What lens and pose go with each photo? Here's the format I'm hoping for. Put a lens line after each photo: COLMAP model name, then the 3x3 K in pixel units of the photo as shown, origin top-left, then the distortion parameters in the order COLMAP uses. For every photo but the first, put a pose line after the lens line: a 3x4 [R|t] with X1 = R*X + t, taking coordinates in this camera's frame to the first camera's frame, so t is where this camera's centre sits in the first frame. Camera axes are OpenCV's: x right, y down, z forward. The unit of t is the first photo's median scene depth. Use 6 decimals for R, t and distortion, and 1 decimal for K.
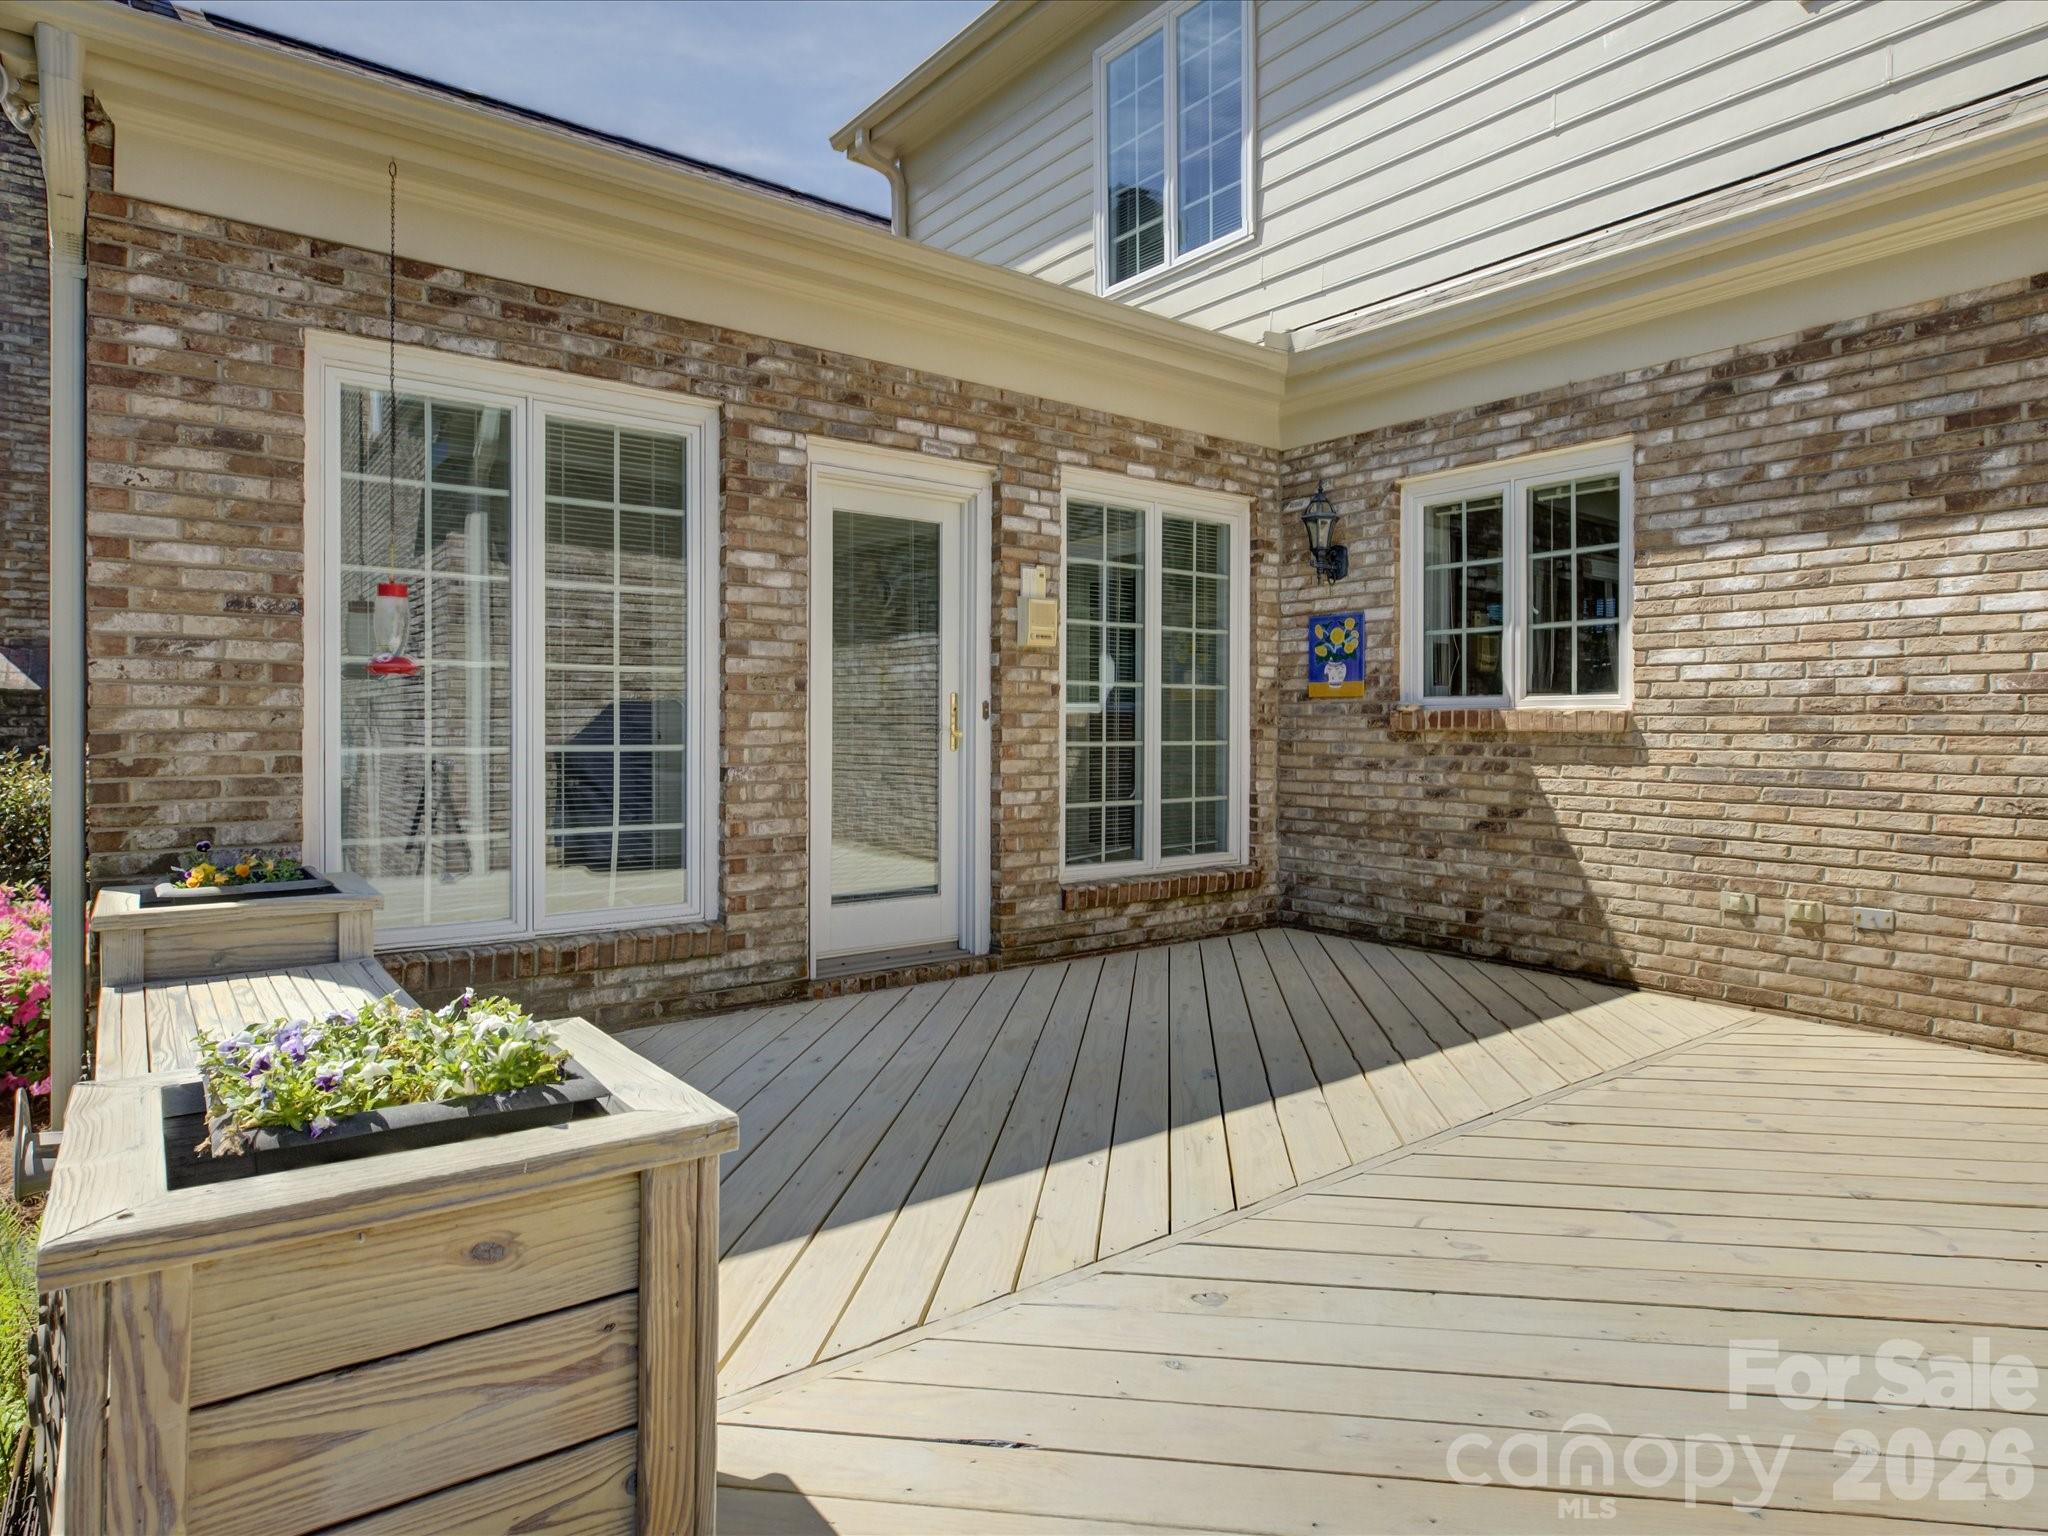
lens RADIAL K [[1172.5, 0, 1016.4], [0, 1172.5, 749.5], [0, 0, 1]] dist [0.002057, 0.000051]
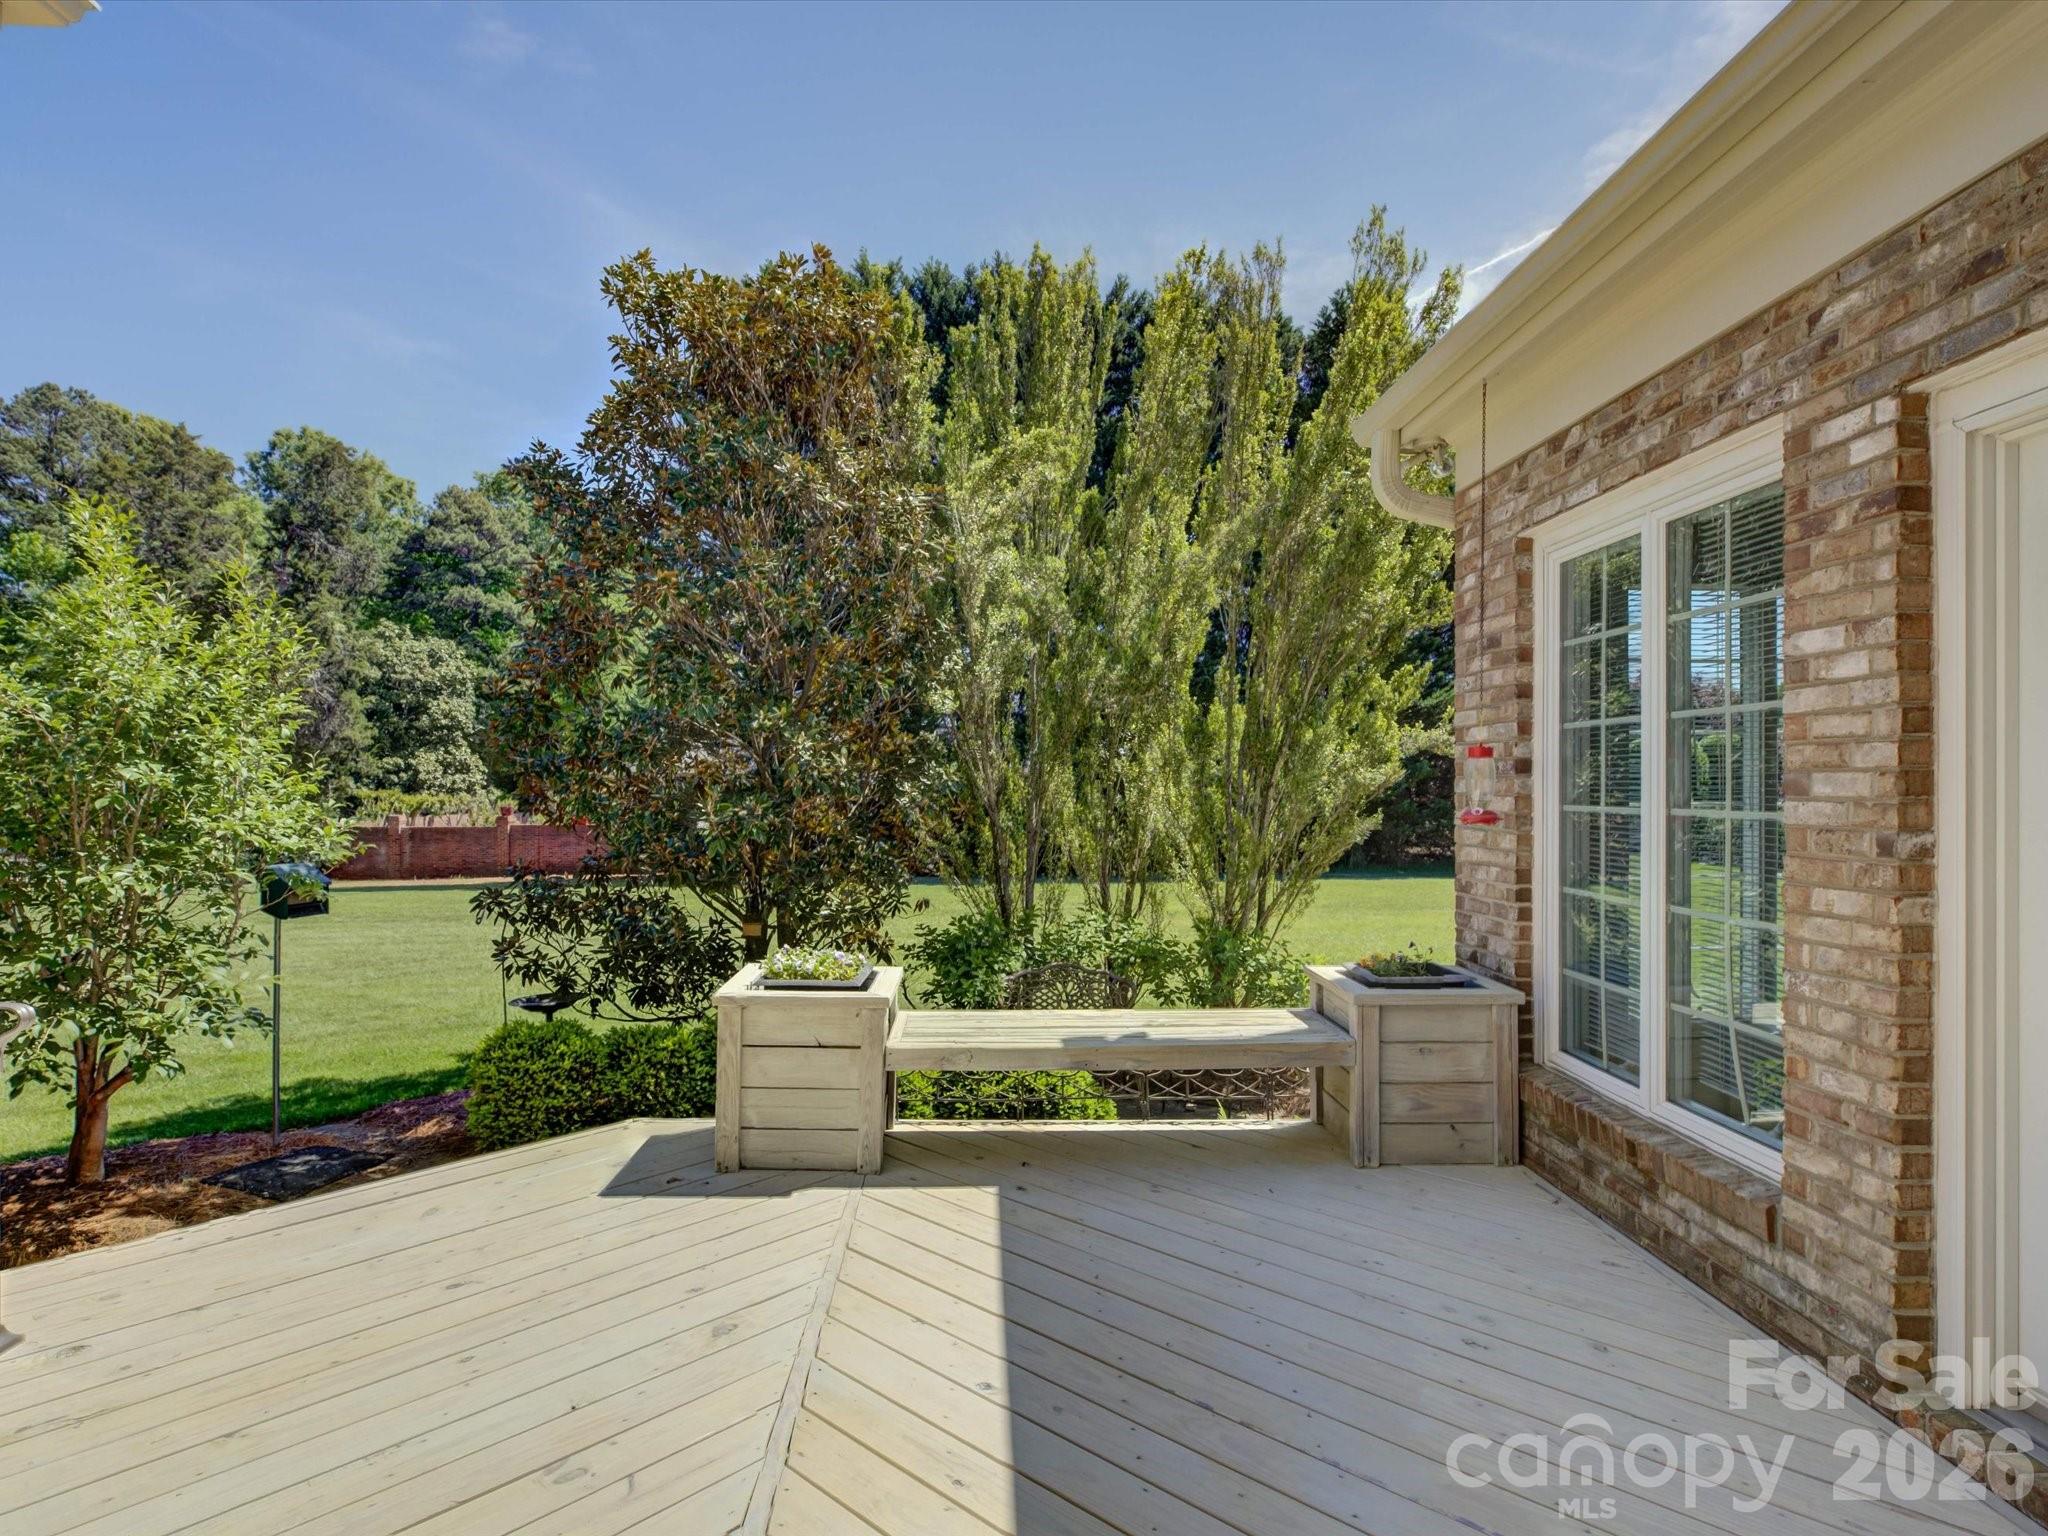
lens RADIAL K [[1061.1, 0, 984.7], [0, 1061.1, 793.5], [0, 0, 1]] dist [-0.002523, 0.002382]
pose [[-0.586615, 0.010273, -0.809801, 0.488682], [-0.006444, 0.999829, 0.017352, -0.088536], [0.809841, 0.015398, -0.586448, 0.974208]]
